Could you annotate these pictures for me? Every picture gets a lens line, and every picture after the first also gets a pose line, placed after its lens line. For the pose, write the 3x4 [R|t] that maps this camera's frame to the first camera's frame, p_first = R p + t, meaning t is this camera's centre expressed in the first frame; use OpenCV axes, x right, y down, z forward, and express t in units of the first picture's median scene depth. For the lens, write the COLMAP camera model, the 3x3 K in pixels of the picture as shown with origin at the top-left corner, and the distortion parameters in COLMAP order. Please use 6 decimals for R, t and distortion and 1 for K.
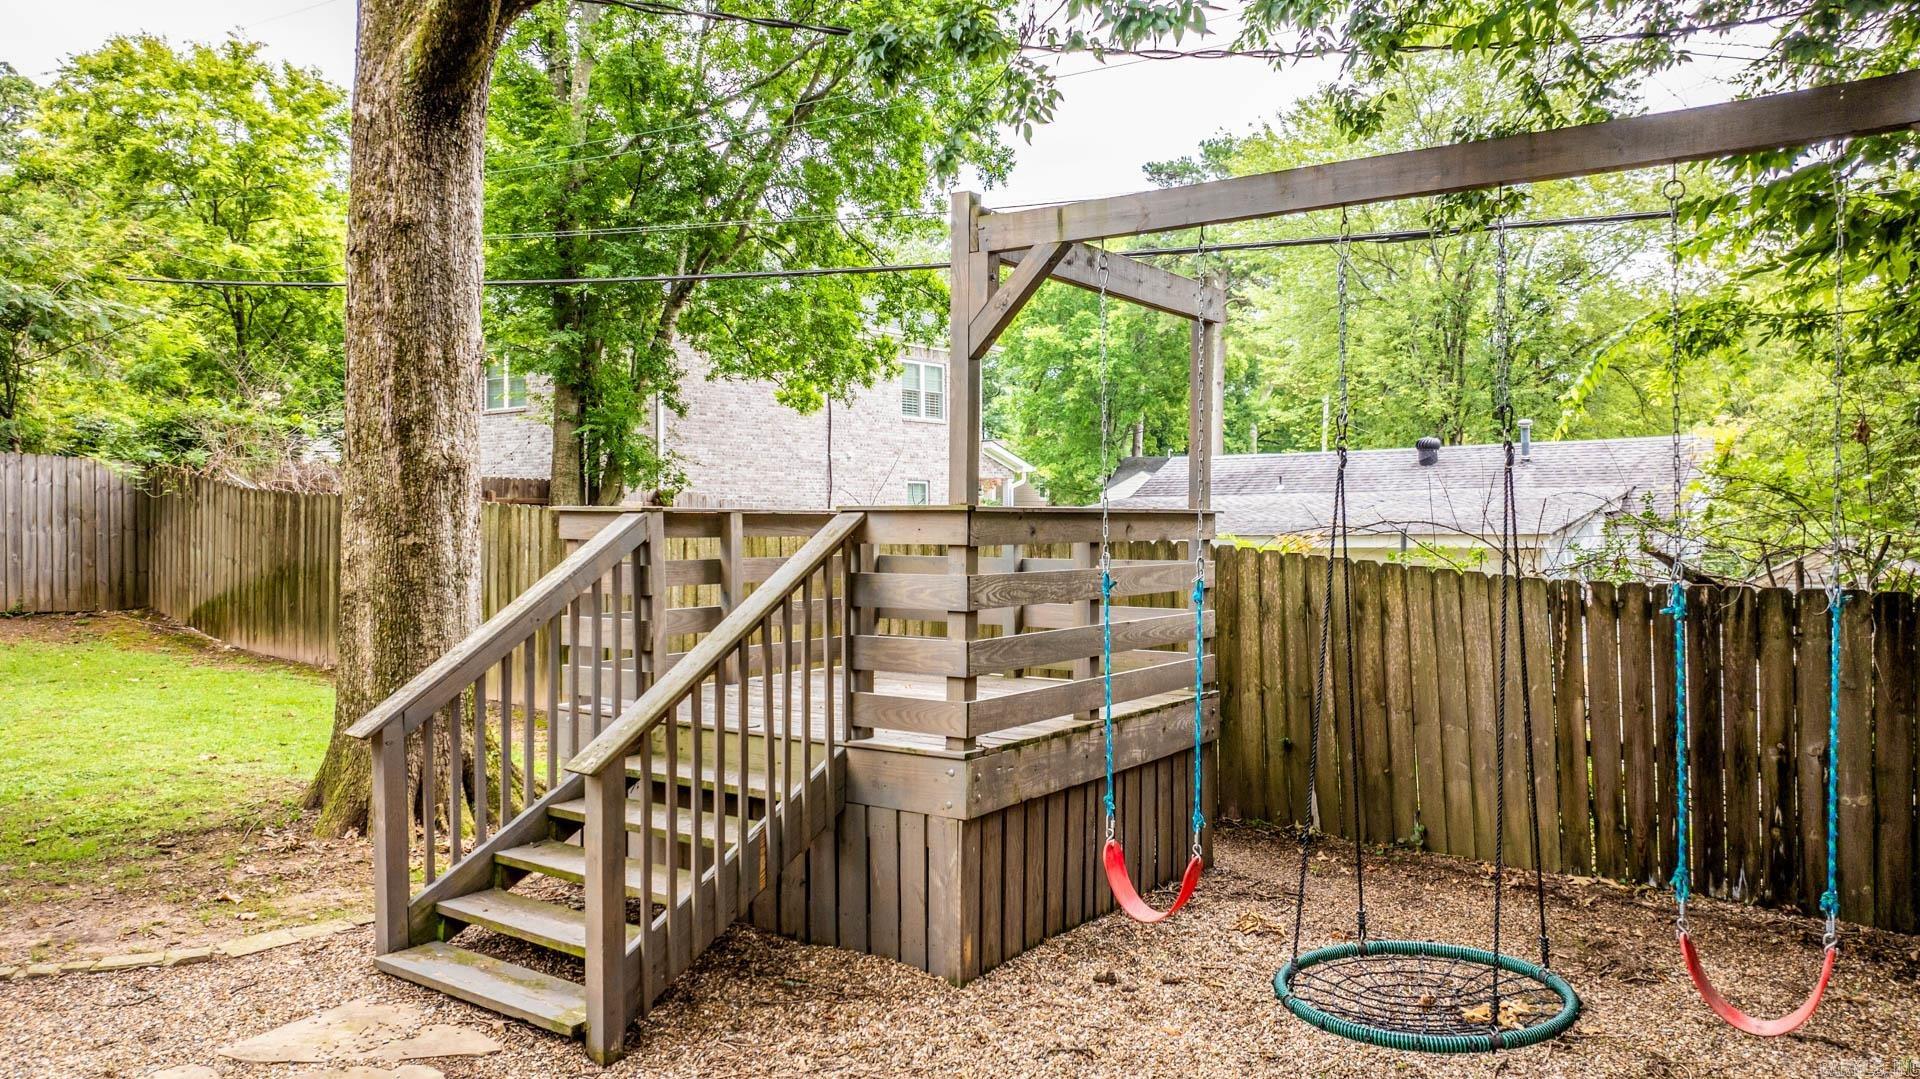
lens RADIAL K [[1355.8, 0, 1004.3], [0, 1355.8, 542.0], [0, 0, 1]] dist [-0.035580, 0.023074]
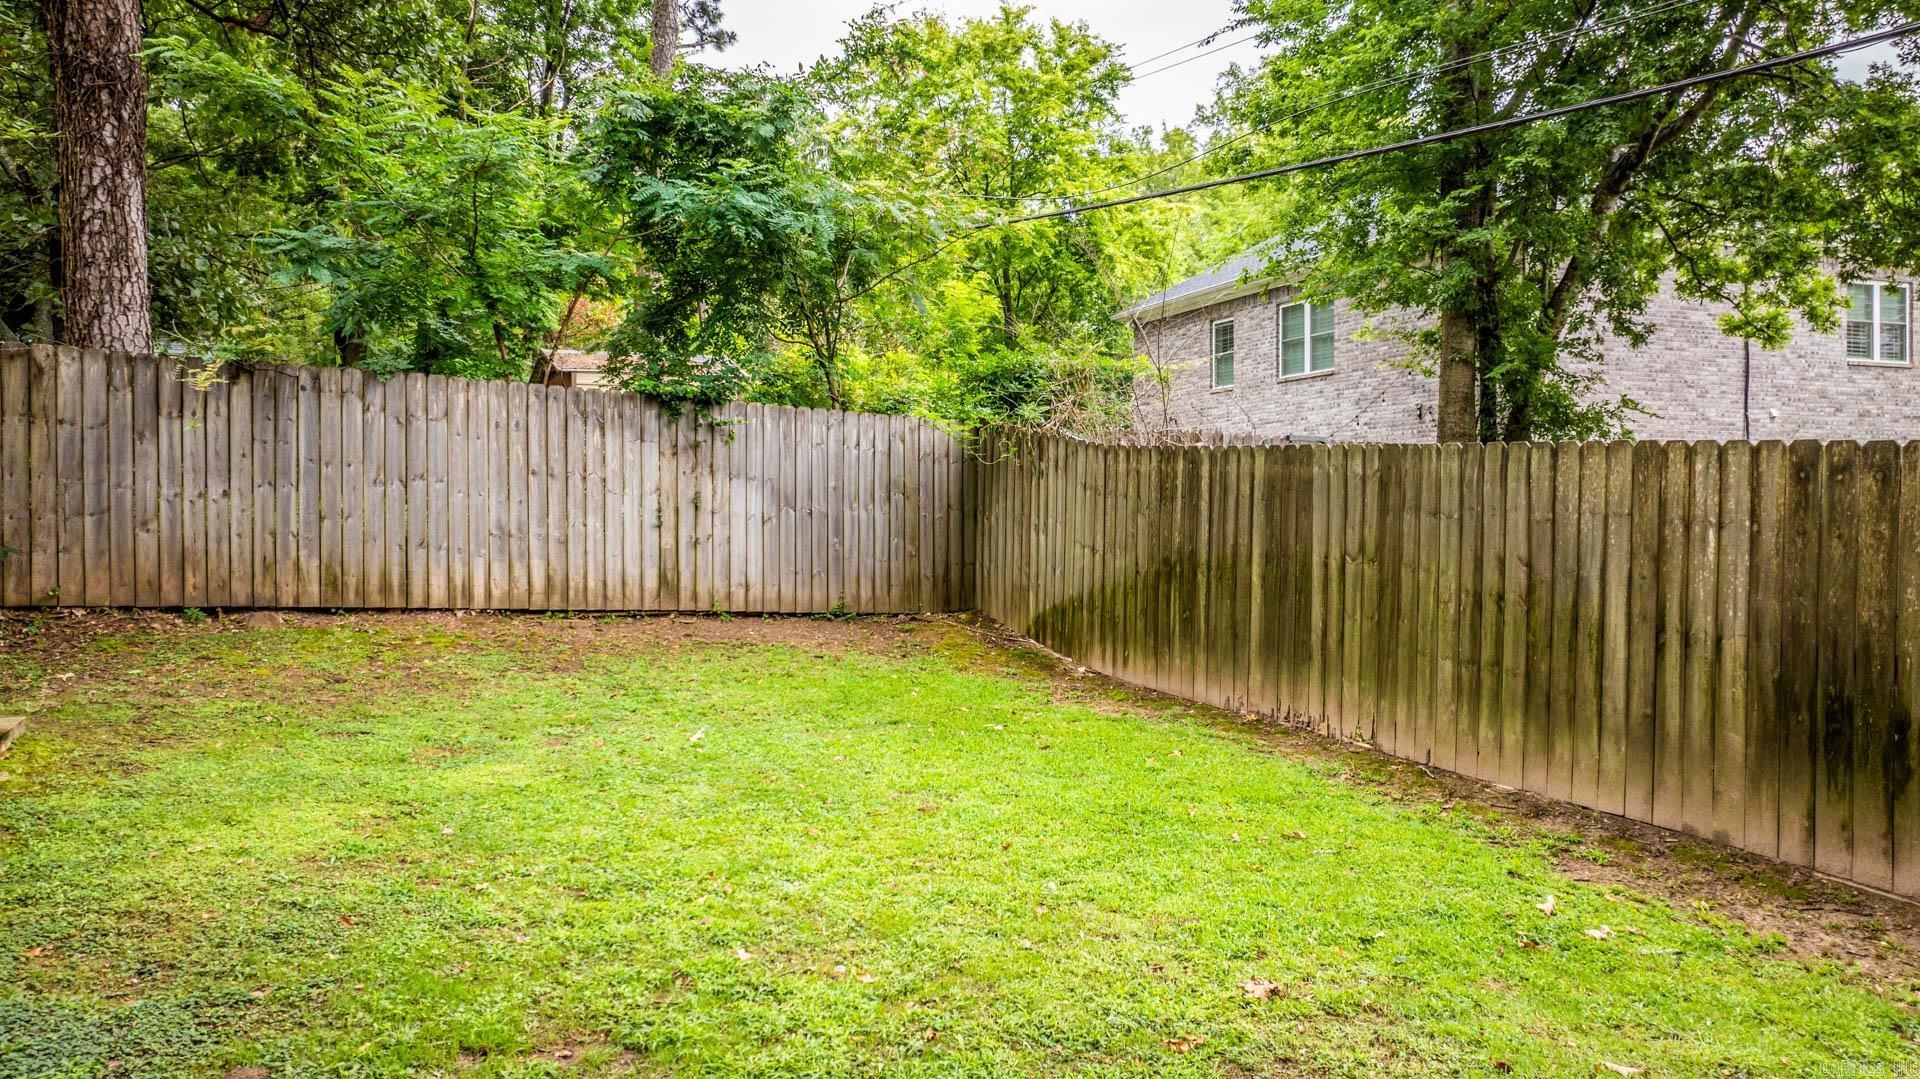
lens RADIAL K [[1355.8, 0, 960.4], [0, 1355.8, 542.4], [0, 0, 1]] dist [-0.035580, 0.023074]
pose [[0.868097, 0.005648, -0.496362, -0.261441], [-0.005429, 0.999983, 0.001884, 0.008546], [0.496364, 0.001059, 0.868114, 0.321708]]
